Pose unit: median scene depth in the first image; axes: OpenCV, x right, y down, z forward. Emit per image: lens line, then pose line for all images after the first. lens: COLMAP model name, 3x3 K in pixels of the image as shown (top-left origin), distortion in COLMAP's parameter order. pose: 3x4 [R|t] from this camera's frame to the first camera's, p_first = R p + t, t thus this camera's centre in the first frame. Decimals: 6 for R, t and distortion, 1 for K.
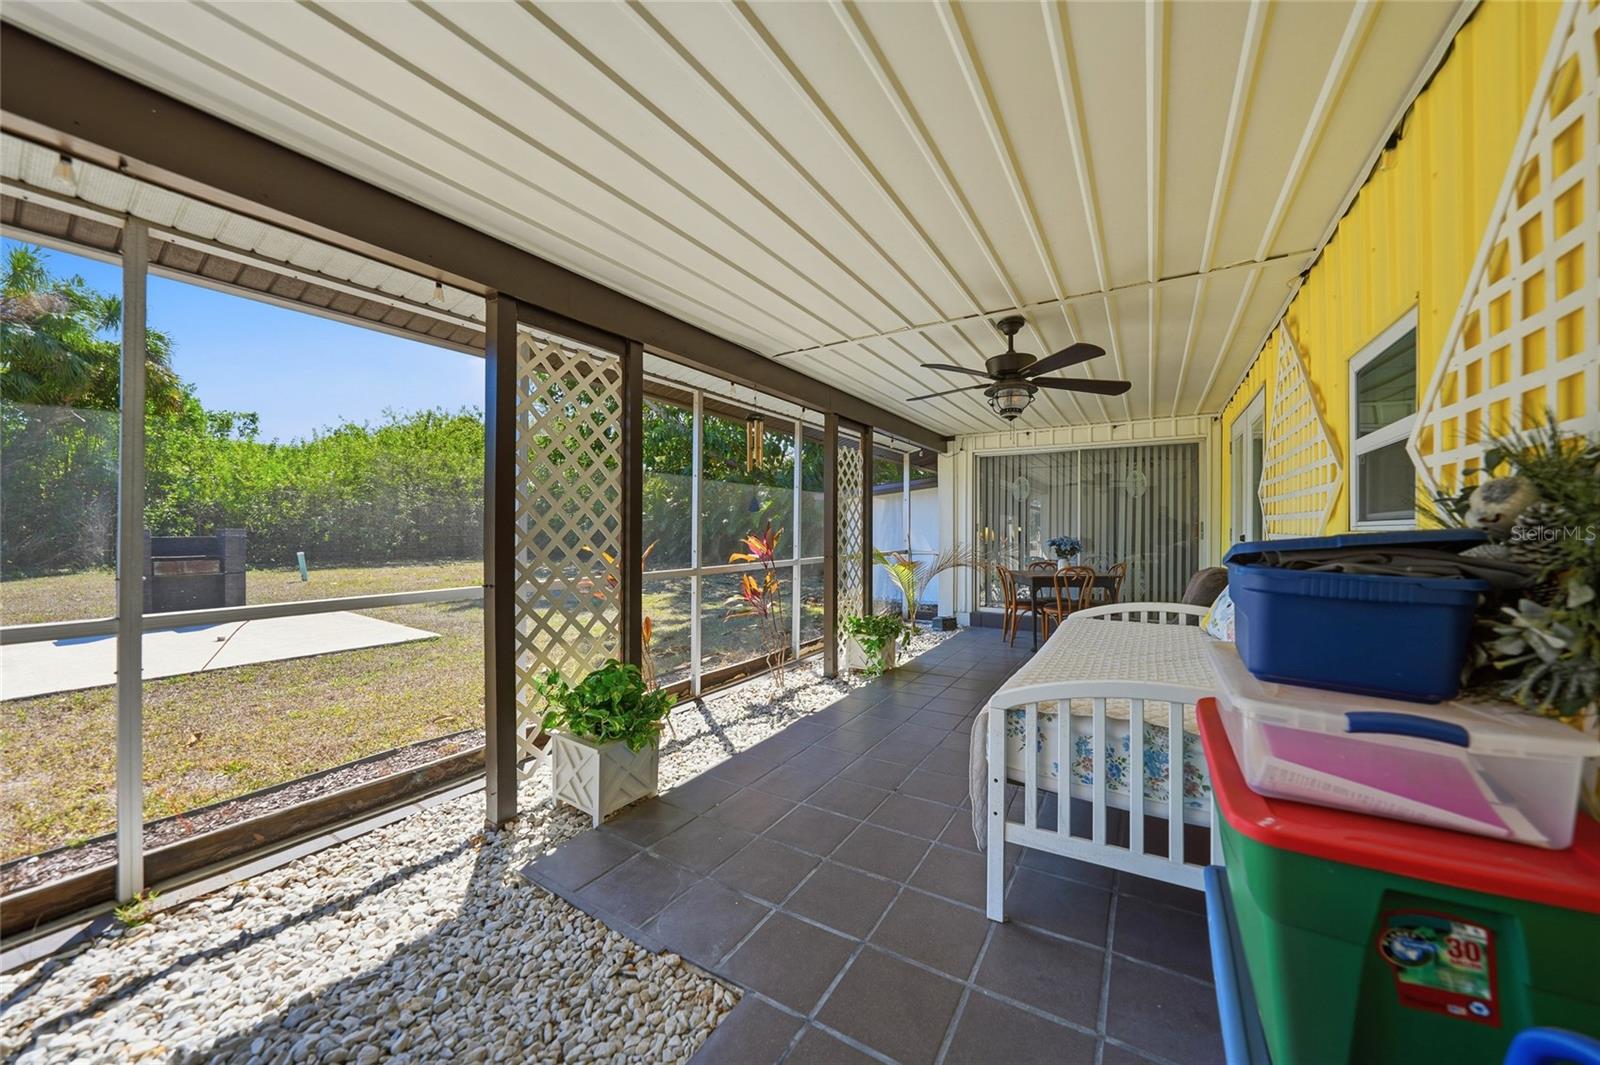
lens RADIAL K [[572.3, 0, 800.0], [0, 572.3, 532.5], [0, 0, 1]] dist [-0.017704, 0.000004]
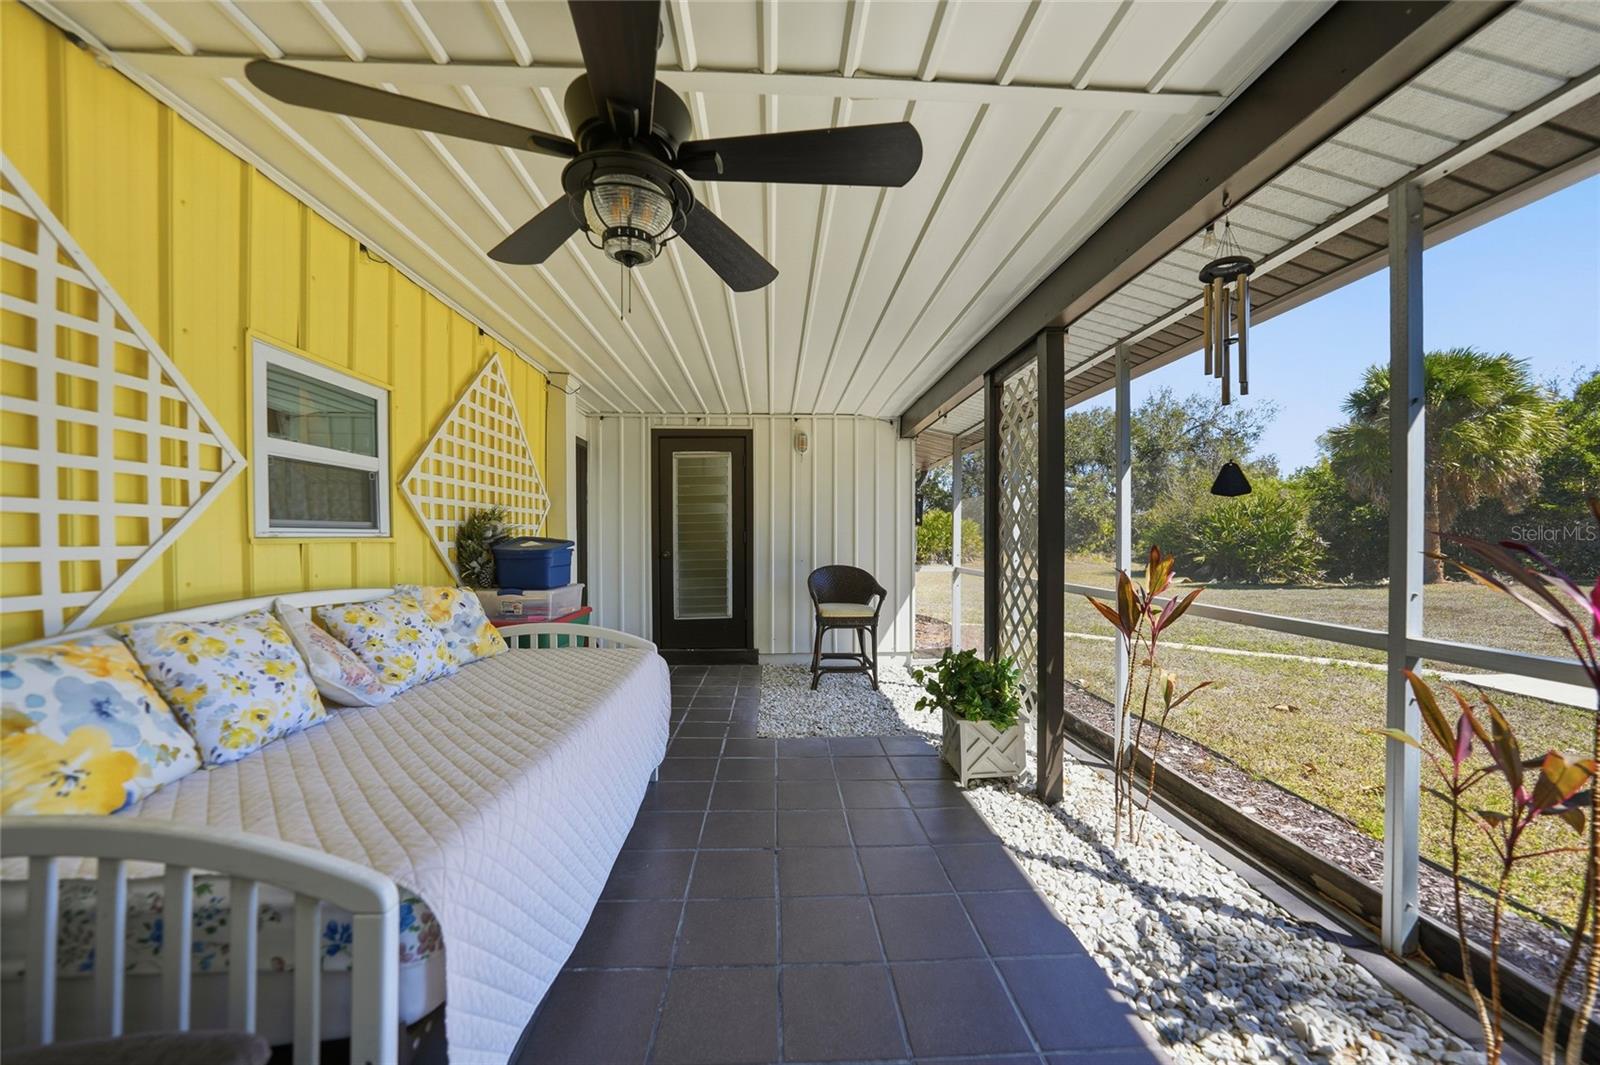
lens RADIAL K [[572.3, 0, 800.0], [0, 572.3, 532.5], [0, 0, 1]] dist [-0.017704, 0.000004]
pose [[-0.824013, -0.006629, -0.566533, 0.462446], [-0.003819, 0.999974, -0.006146, -0.004147], [0.566559, -0.002901, -0.824016, 1.301460]]
